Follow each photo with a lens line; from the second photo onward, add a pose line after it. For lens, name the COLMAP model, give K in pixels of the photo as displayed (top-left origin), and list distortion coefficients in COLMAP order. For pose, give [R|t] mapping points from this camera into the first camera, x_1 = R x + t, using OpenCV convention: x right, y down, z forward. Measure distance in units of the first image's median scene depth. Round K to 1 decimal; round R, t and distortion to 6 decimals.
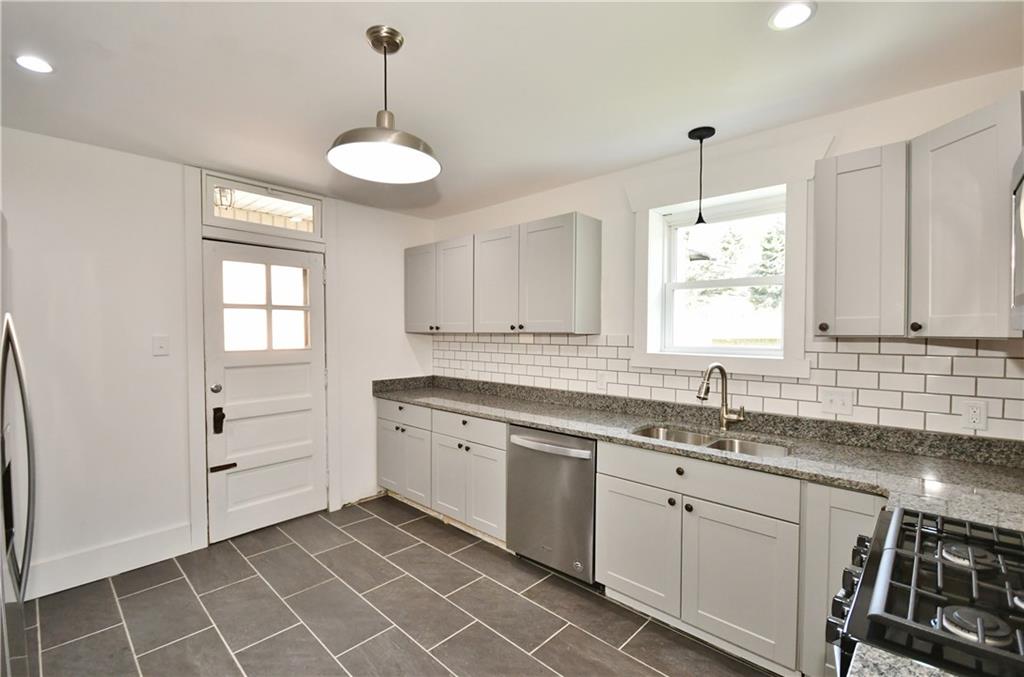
lens RADIAL K [[427.6, 0, 512.0], [0, 427.6, 338.5], [0, 0, 1]] dist [0.001121, 0.000045]
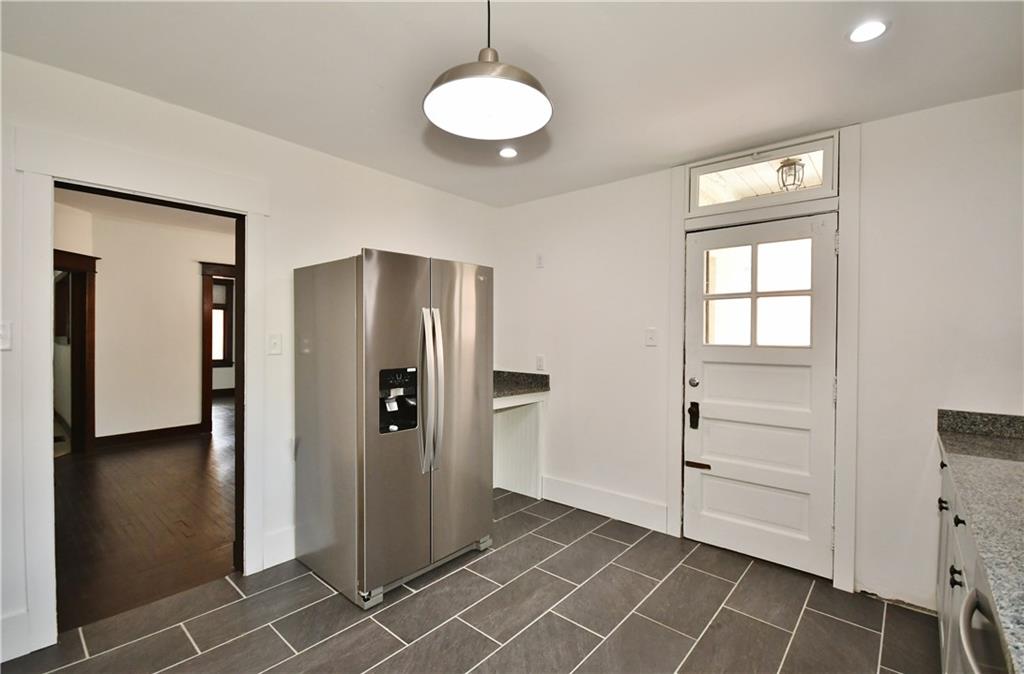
lens RADIAL K [[452.4, 0, 512.0], [0, 452.4, 337.0], [0, 0, 1]] dist [0.000026, -0.000013]
pose [[0.049057, 0.005987, -0.998778, 0.313740], [-0.022667, 0.999731, 0.004879, 0.016758], [0.998539, 0.022400, 0.049180, 0.514219]]
